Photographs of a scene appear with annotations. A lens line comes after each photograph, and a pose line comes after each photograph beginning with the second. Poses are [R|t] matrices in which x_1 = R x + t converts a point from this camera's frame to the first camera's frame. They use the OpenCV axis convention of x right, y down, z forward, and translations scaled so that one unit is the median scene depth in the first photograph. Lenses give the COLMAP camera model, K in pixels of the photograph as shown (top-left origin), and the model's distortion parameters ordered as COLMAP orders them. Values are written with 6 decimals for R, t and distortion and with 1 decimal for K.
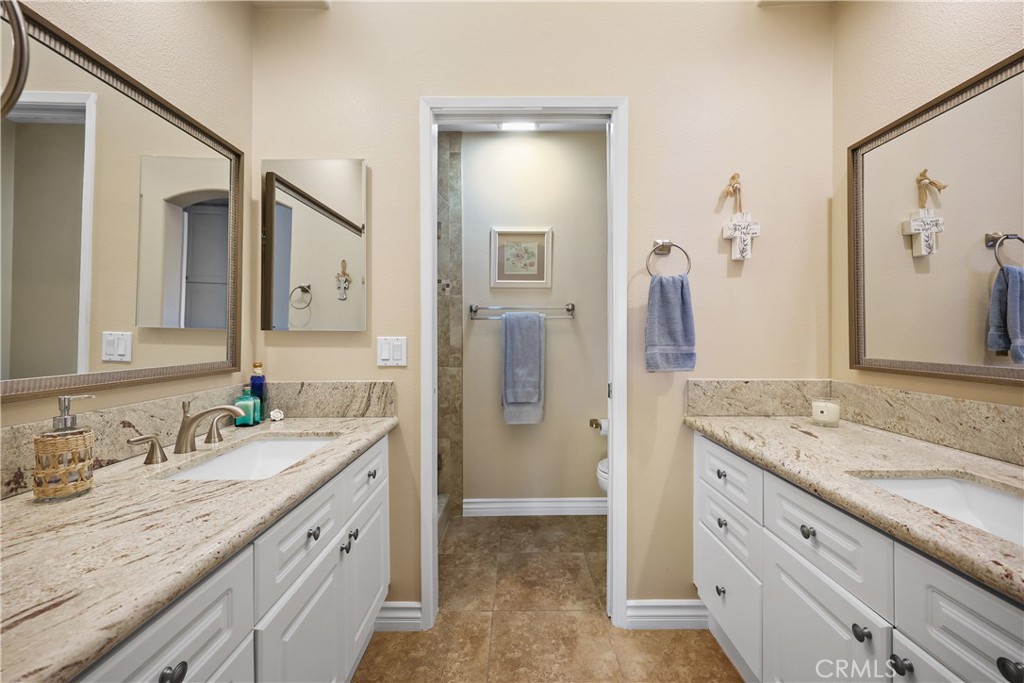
lens RADIAL K [[420.3, 0, 518.2], [0, 420.3, 333.0], [0, 0, 1]] dist [-0.002700, -0.000327]
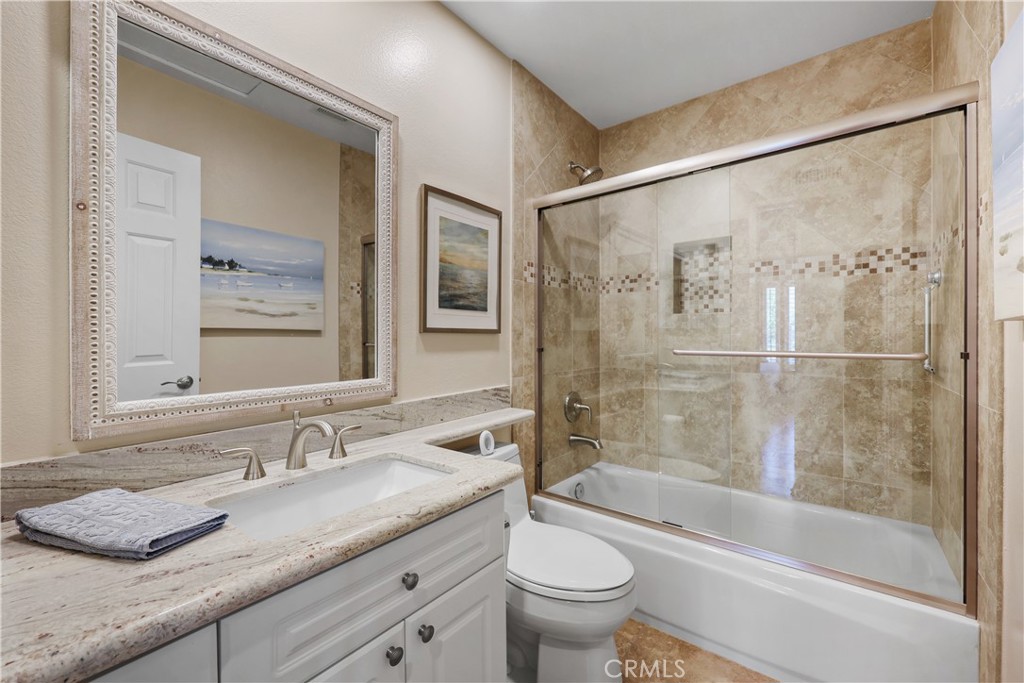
lens RADIAL K [[420.3, 0, 516.3], [0, 420.3, 336.1], [0, 0, 1]] dist [-0.002700, -0.000327]
pose [[0.774643, 0.001433, -0.632398, 0.109924], [0.004223, 0.999963, 0.007439, -0.007457], [0.632385, -0.008433, 0.774608, 0.385885]]
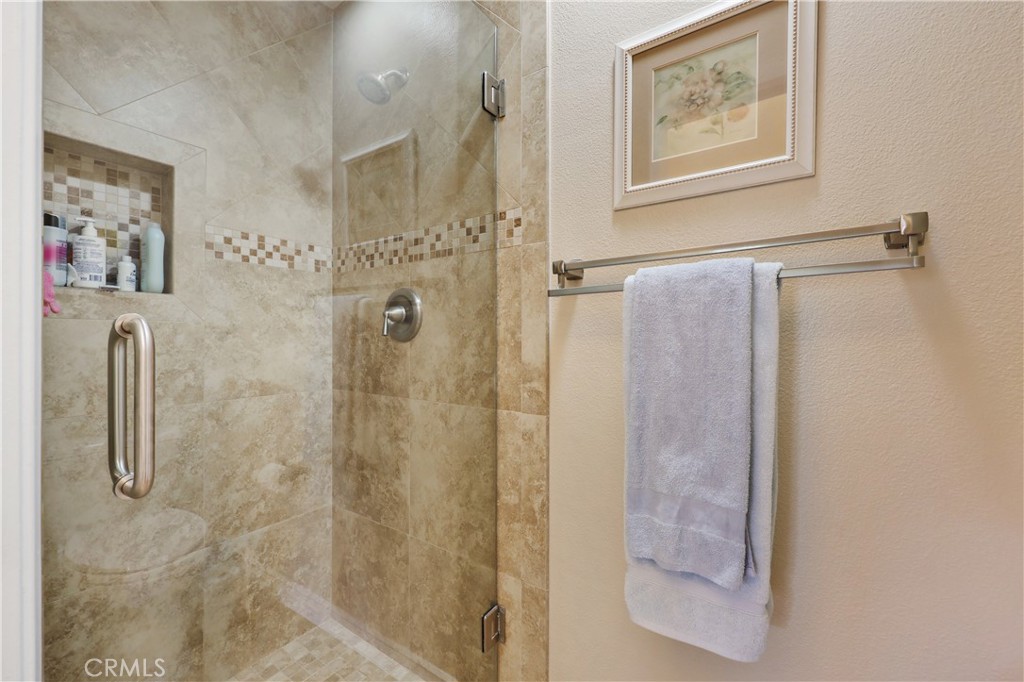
lens RADIAL K [[420.3, 0, 510.8], [0, 420.3, 334.9], [0, 0, 1]] dist [-0.002700, -0.000327]
pose [[0.807076, 0.001347, -0.590446, 0.121365], [-0.002554, 0.999996, -0.001210, 0.004755], [0.590442, 0.002484, 0.807076, 0.979493]]
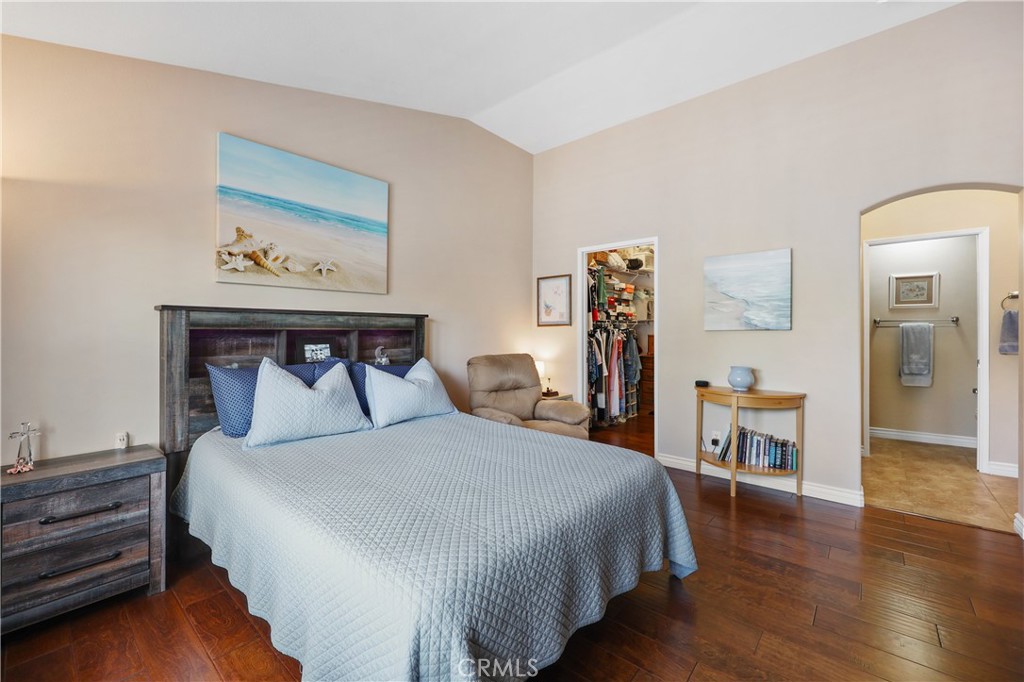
lens RADIAL K [[420.3, 0, 504.8], [0, 420.3, 333.3], [0, 0, 1]] dist [-0.002700, -0.000327]
pose [[0.748085, -0.002370, -0.663599, -0.162391], [0.008576, 0.999945, 0.006097, -0.046663], [0.663548, -0.010252, 0.748064, -2.121060]]
